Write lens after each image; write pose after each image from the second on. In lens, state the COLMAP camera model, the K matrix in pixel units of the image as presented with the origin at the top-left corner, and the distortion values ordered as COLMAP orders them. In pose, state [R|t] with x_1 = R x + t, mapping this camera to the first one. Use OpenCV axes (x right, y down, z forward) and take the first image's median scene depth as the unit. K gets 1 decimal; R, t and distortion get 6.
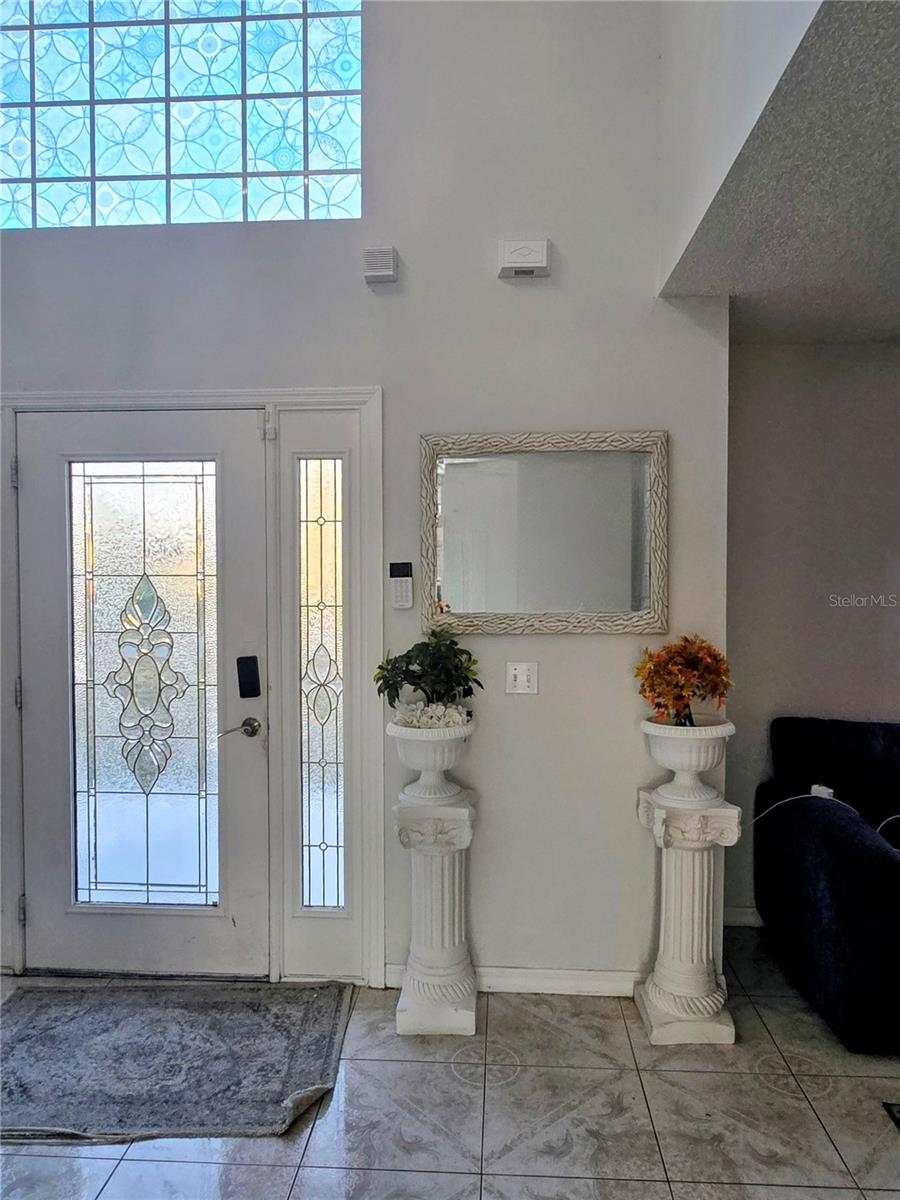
lens RADIAL K [[816.3, 0, 450.0], [0, 816.3, 600.0], [0, 0, 1]] dist [-0.002899, 0.000671]
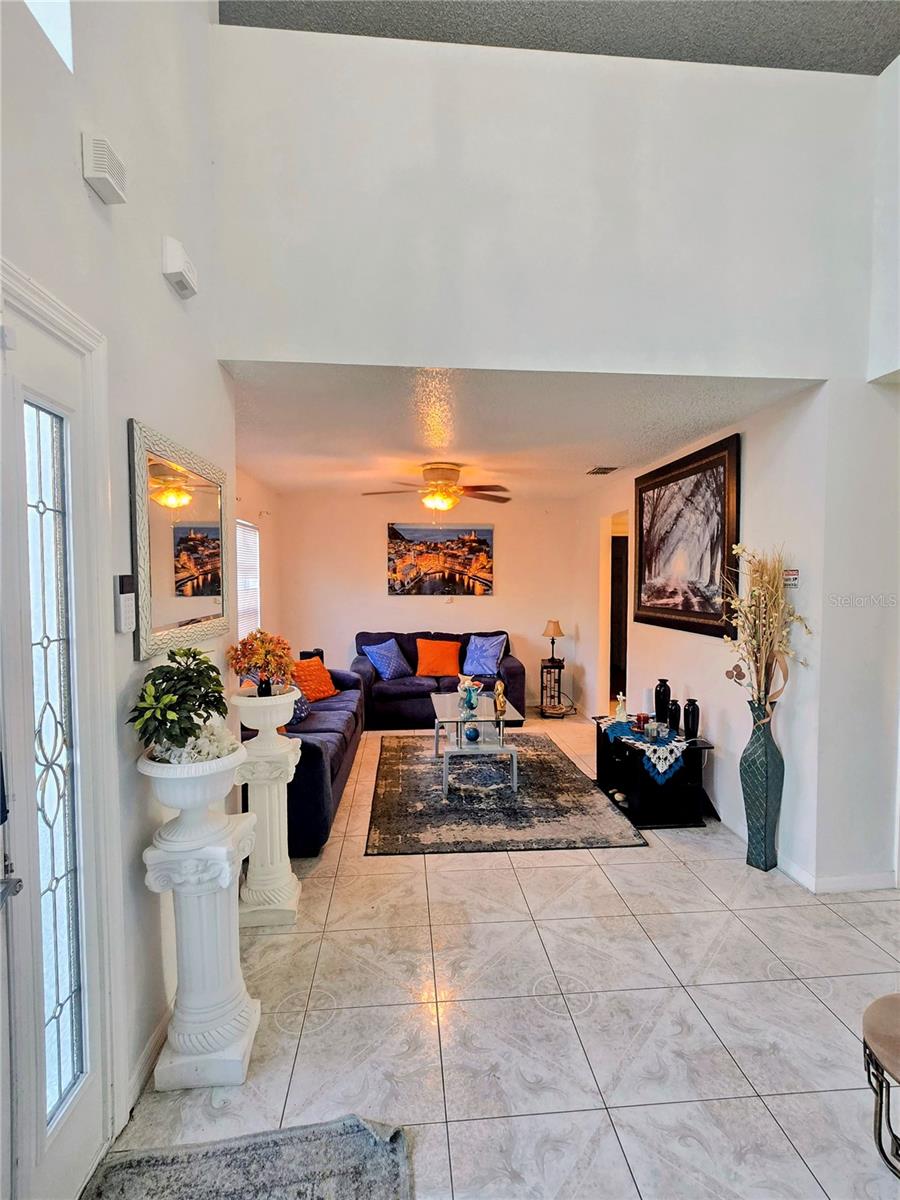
lens RADIAL K [[574.9, 0, 450.0], [0, 574.9, 600.0], [0, 0, 1]] dist [-0.000523, 0.000211]
pose [[-0.139820, -0.036943, 0.989488, -0.728620], [0.030459, 0.998670, 0.041590, -0.036616], [-0.989708, 0.035954, -0.138508, 0.844858]]
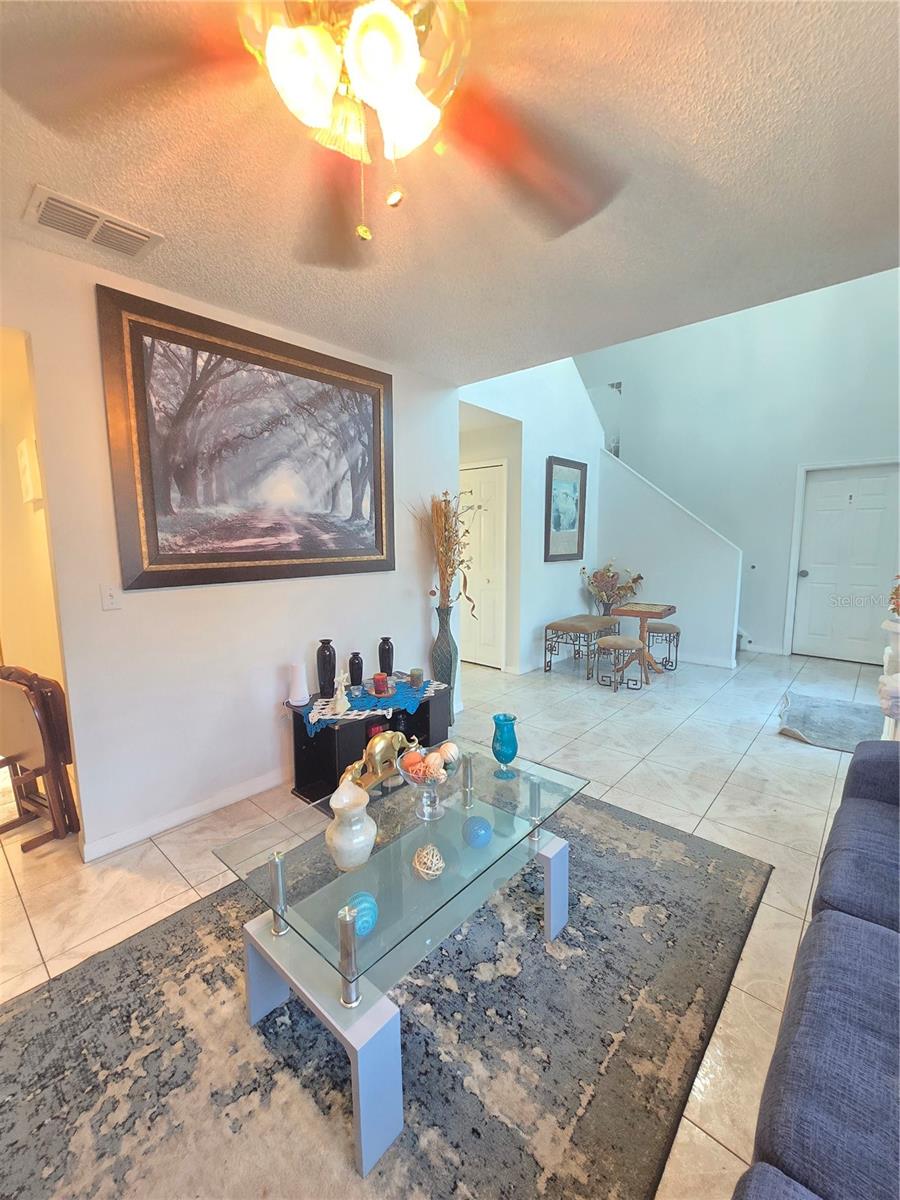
lens RADIAL K [[492.3, 0, 455.2], [0, 492.3, 600.4], [0, 0, 1]] dist [-0.000104, 0.000745]
pose [[-0.615316, 0.104441, -0.781331, 1.343794], [-0.020069, 0.988787, 0.147977, 0.017415], [0.788025, 0.106733, -0.606321, 0.905006]]
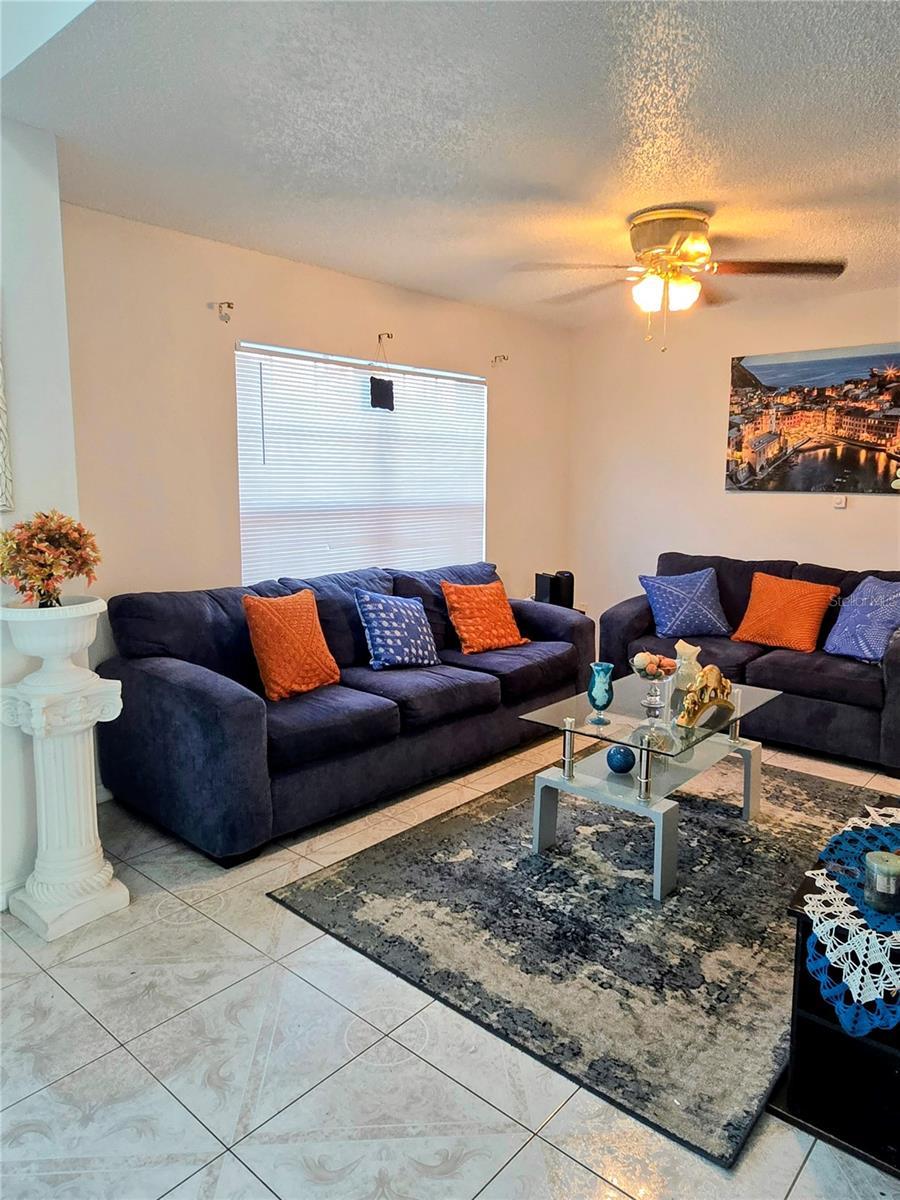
lens RADIAL K [[794.6, 0, 453.6], [0, 794.6, 585.6], [0, 0, 1]] dist [-0.000064, 0.001204]
pose [[0.614498, -0.102725, 0.782202, -0.144604], [0.016904, 0.992973, 0.117125, 0.031528], [-0.788737, -0.058751, 0.611916, 0.083596]]
